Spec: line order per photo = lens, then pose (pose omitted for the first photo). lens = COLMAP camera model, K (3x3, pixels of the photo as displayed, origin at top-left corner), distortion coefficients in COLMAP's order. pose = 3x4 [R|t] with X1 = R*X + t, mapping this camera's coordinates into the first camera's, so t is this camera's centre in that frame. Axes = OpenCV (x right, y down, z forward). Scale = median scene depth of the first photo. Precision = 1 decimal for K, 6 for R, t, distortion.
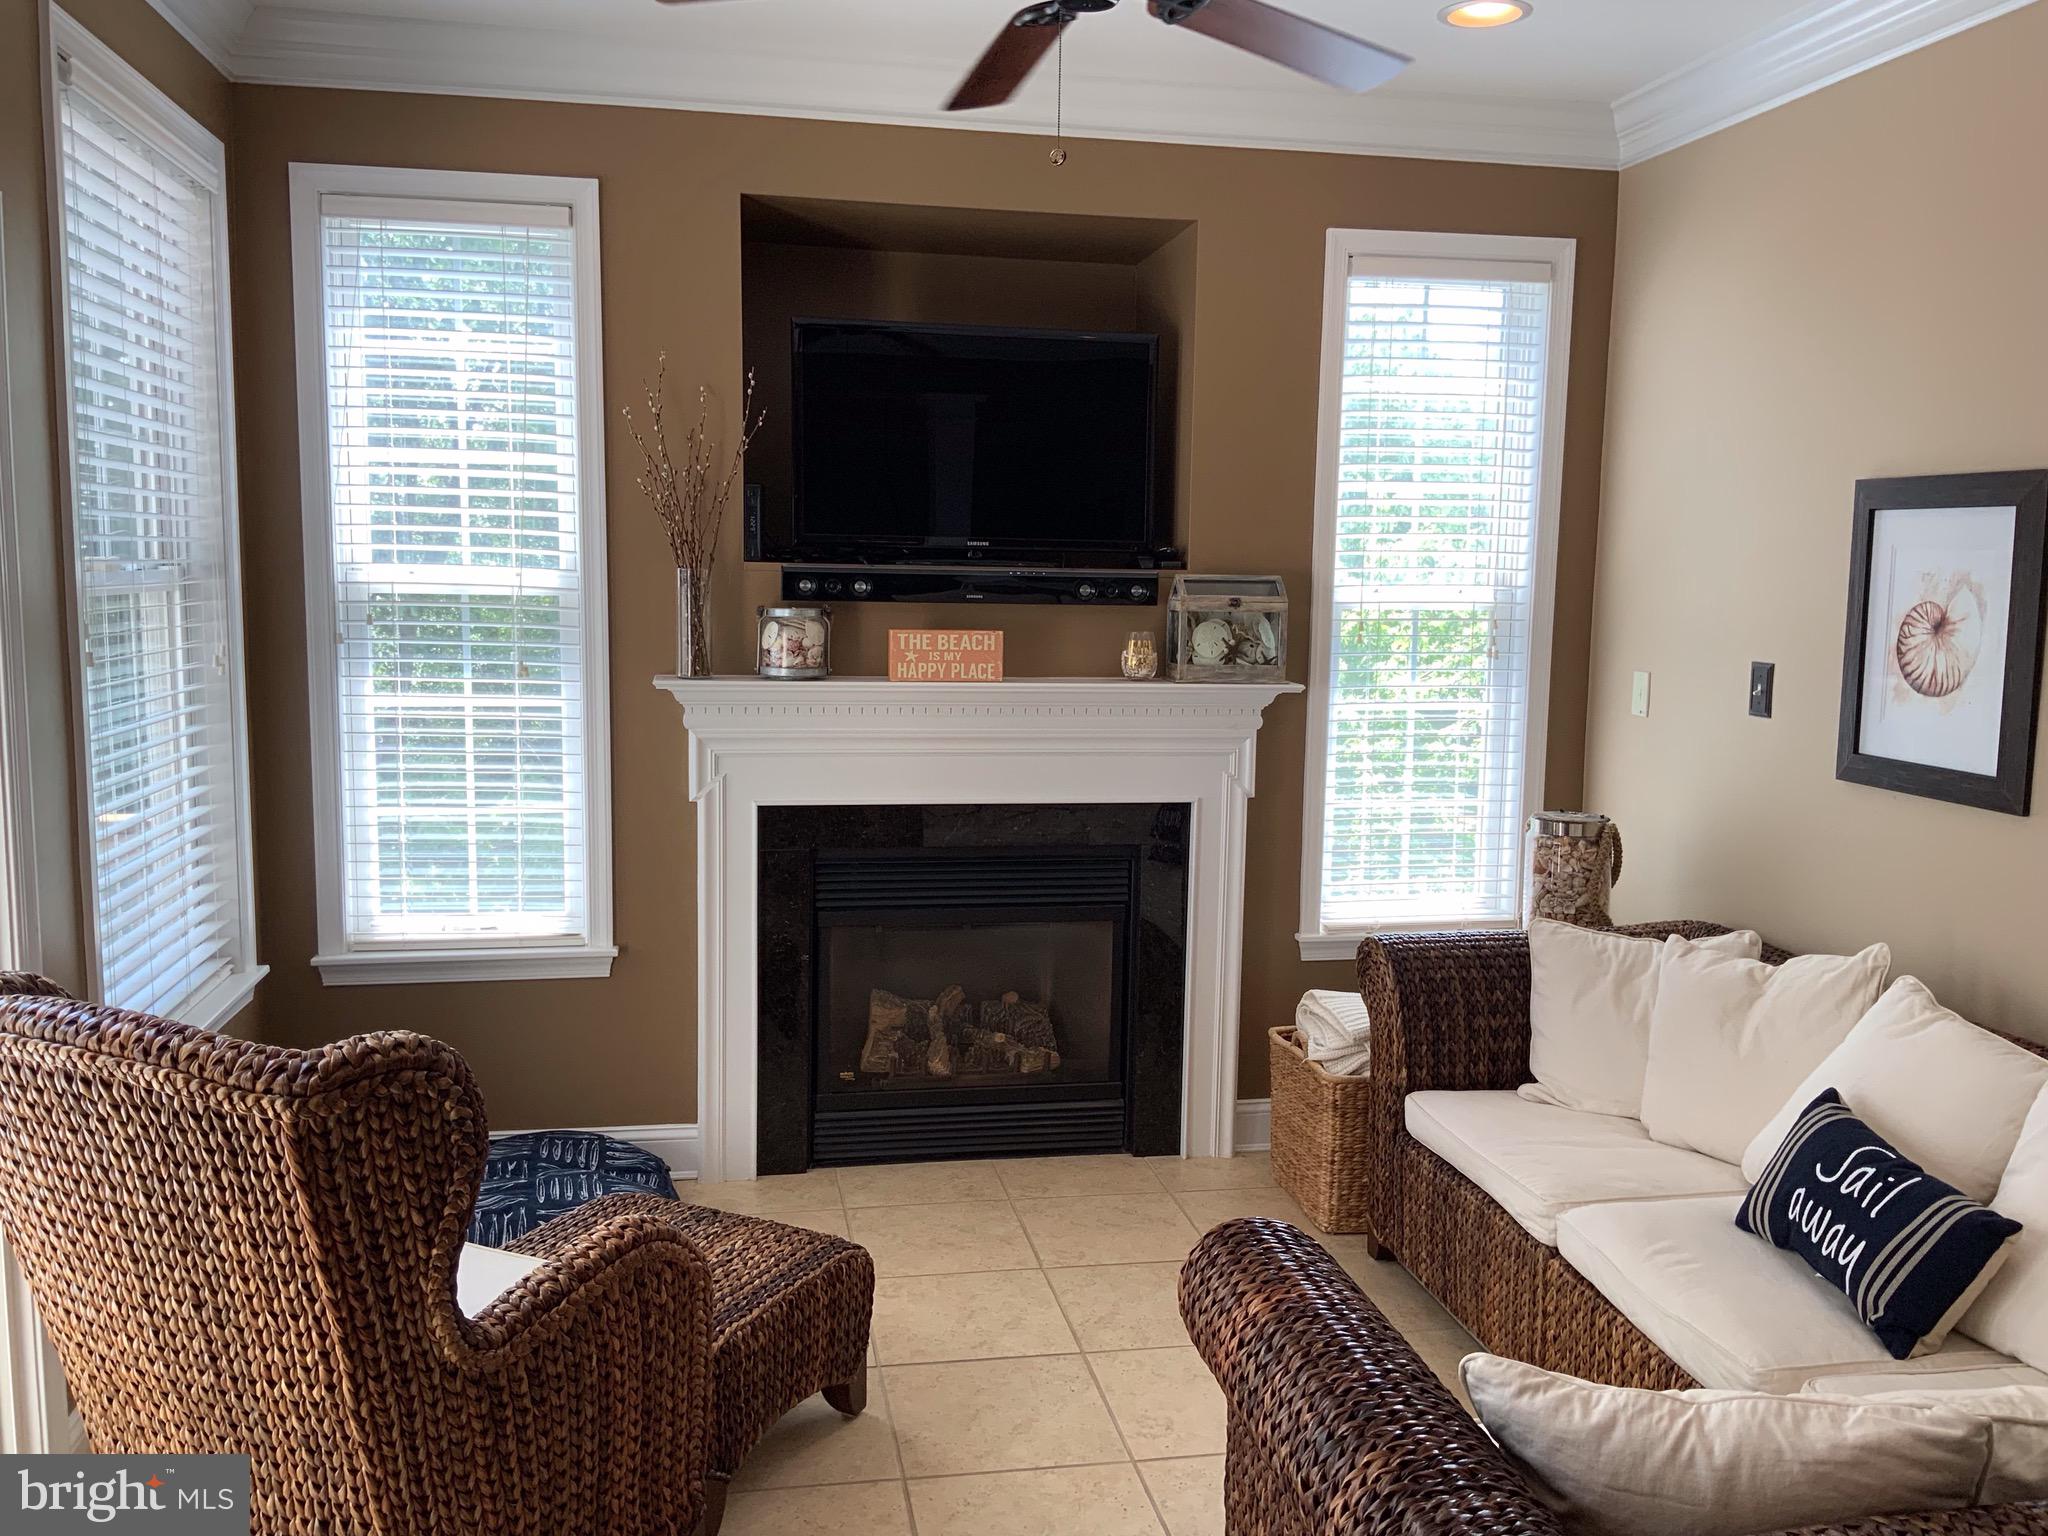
lens RADIAL K [[1711.7, 0, 1028.7], [0, 1711.7, 760.9], [0, 0, 1]] dist [0.068955, -0.121386]
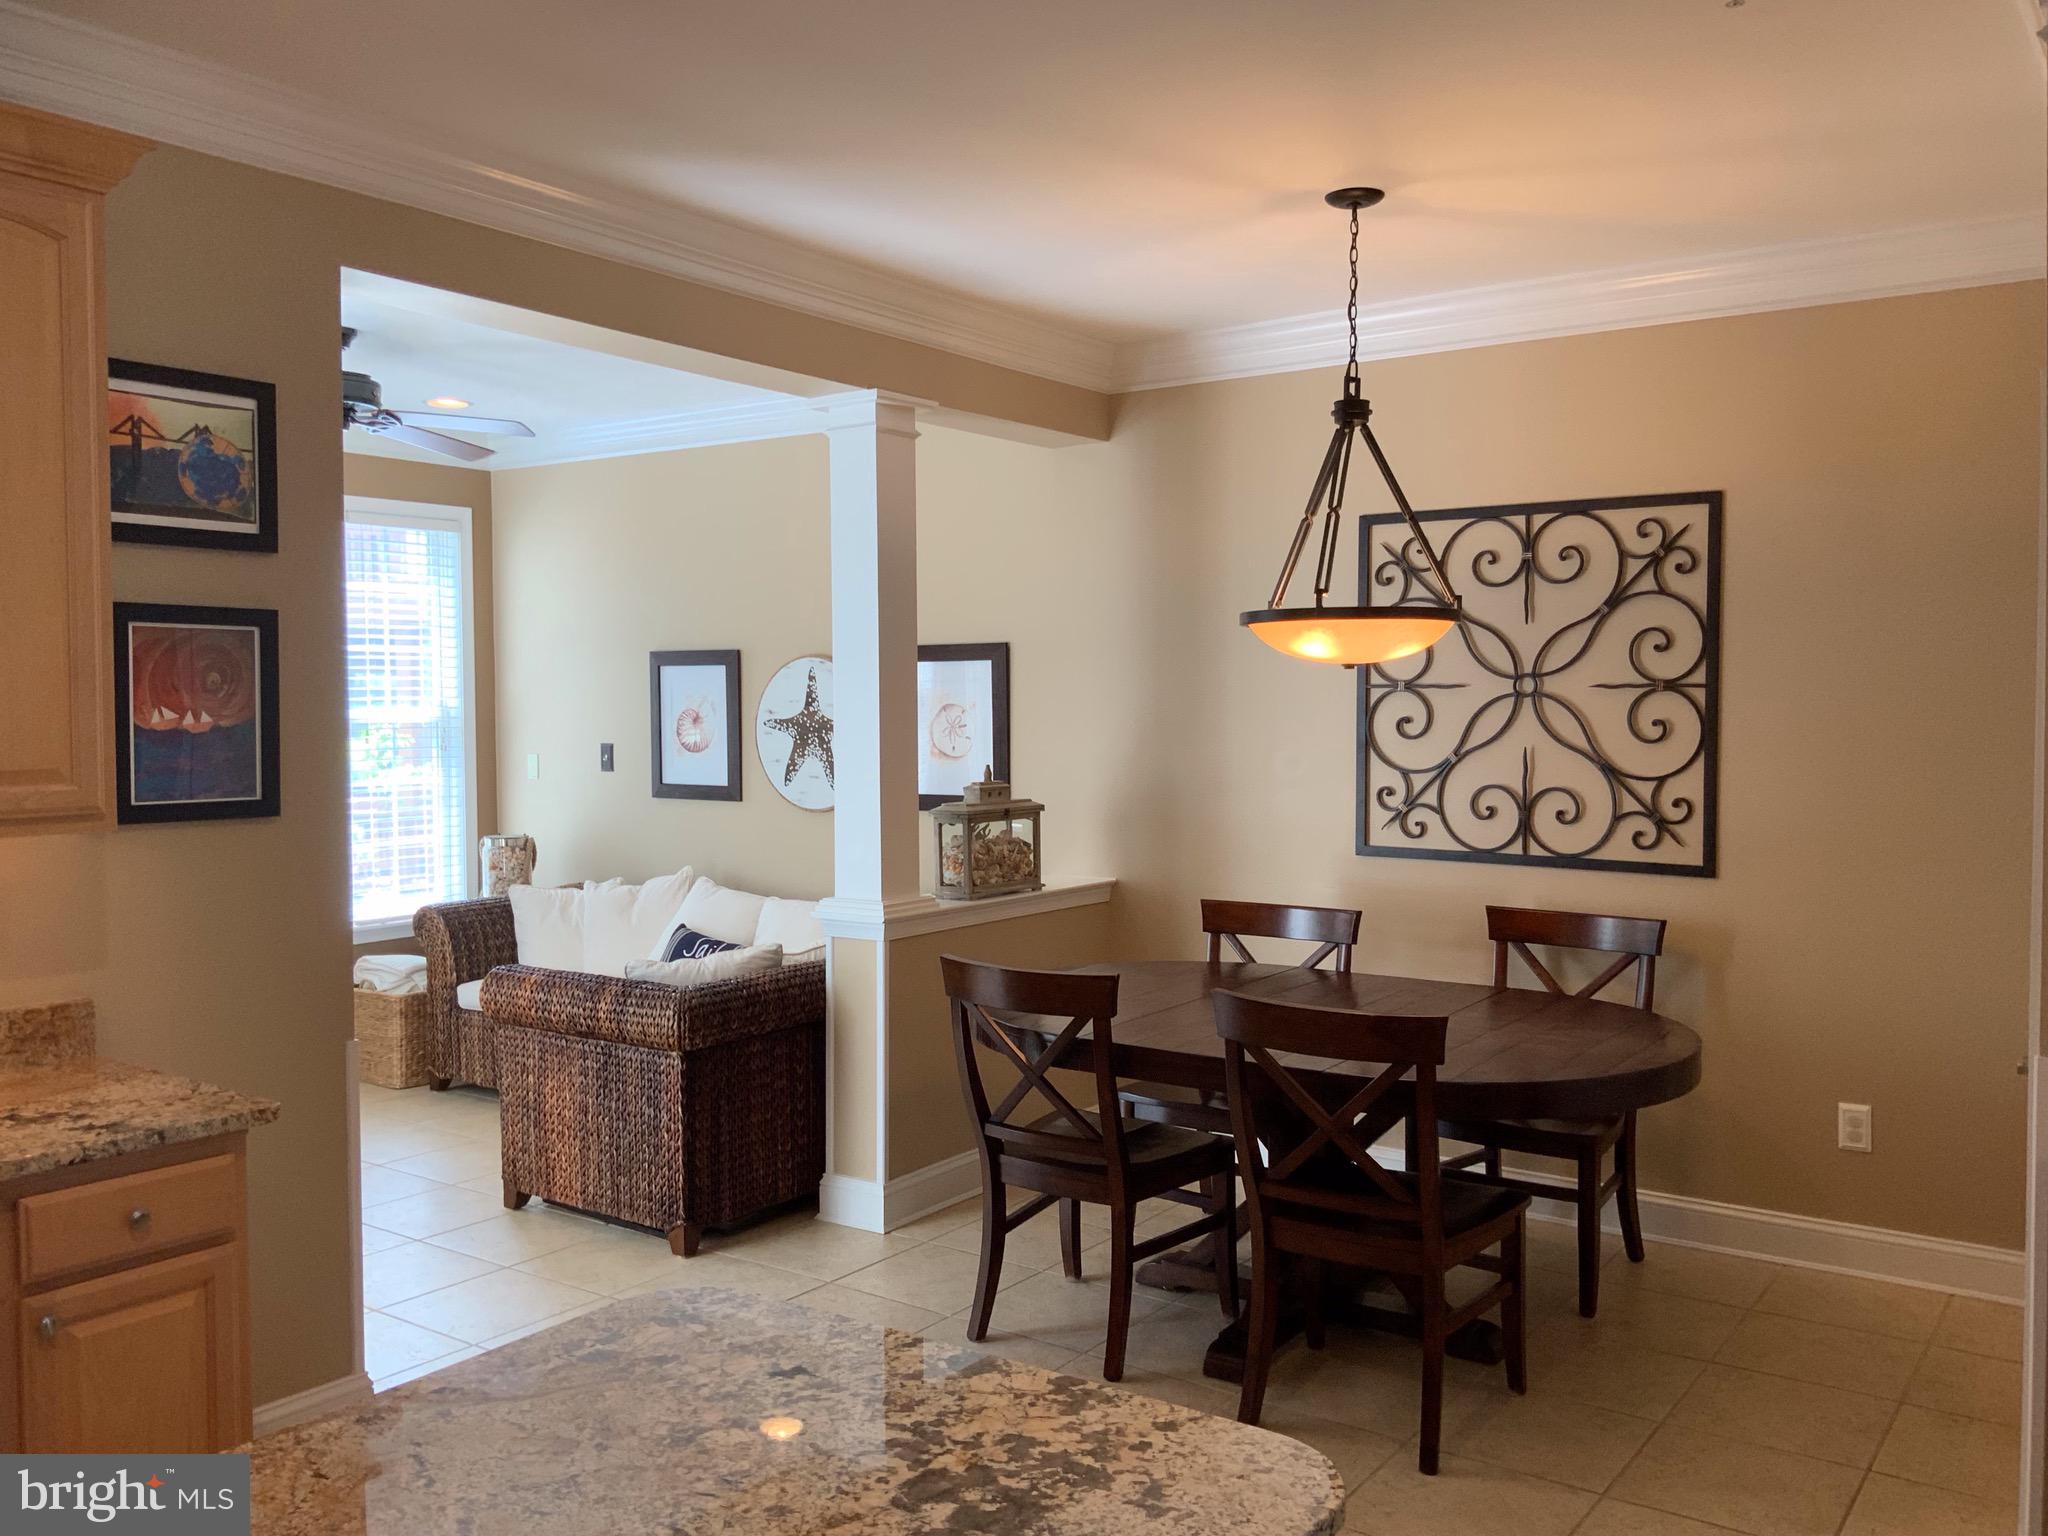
lens RADIAL K [[1711.7, 0, 1032.0], [0, 1711.7, 755.8], [0, 0, 1]] dist [0.068955, -0.121386]
pose [[0.728986, -0.045369, 0.683023, -0.563321], [0.097386, 0.994526, -0.037879, 0.079107], [-0.677566, 0.094130, 0.729414, -0.751265]]
